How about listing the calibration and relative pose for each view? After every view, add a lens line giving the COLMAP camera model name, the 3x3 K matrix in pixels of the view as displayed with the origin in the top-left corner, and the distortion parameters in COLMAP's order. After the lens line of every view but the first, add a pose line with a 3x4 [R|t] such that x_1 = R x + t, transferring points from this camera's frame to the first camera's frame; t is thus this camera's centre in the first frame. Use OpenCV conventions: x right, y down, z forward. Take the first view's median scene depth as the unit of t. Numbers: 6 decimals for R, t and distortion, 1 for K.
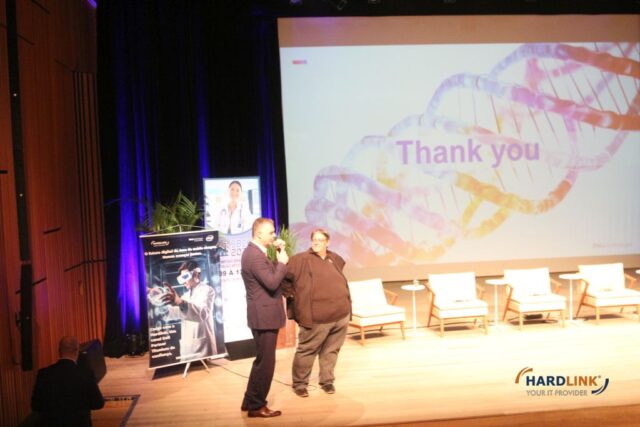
lens RADIAL K [[773.7, 0, 320.0], [0, 773.7, 213.5], [0, 0, 1]] dist [-0.086725, 0.054313]
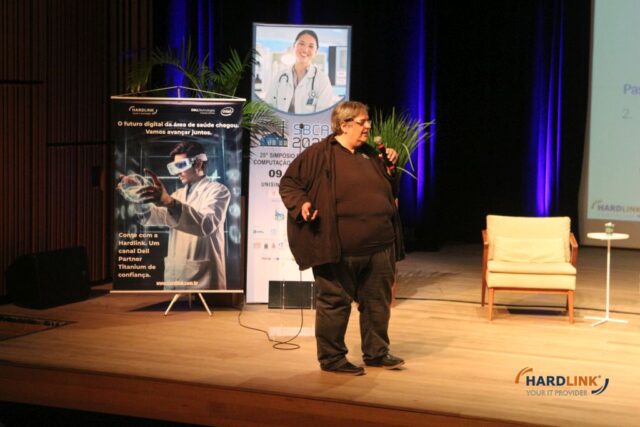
lens RADIAL K [[1400.2, 0, 320.0], [0, 1400.2, 213.5], [0, 0, 1]] dist [0.142872, 0.065115]
pose [[0.869153, 0.102543, -0.483796, 0.519749], [-0.080994, 0.994573, 0.065296, 0.034517], [0.487866, -0.017567, 0.872742, -0.003684]]
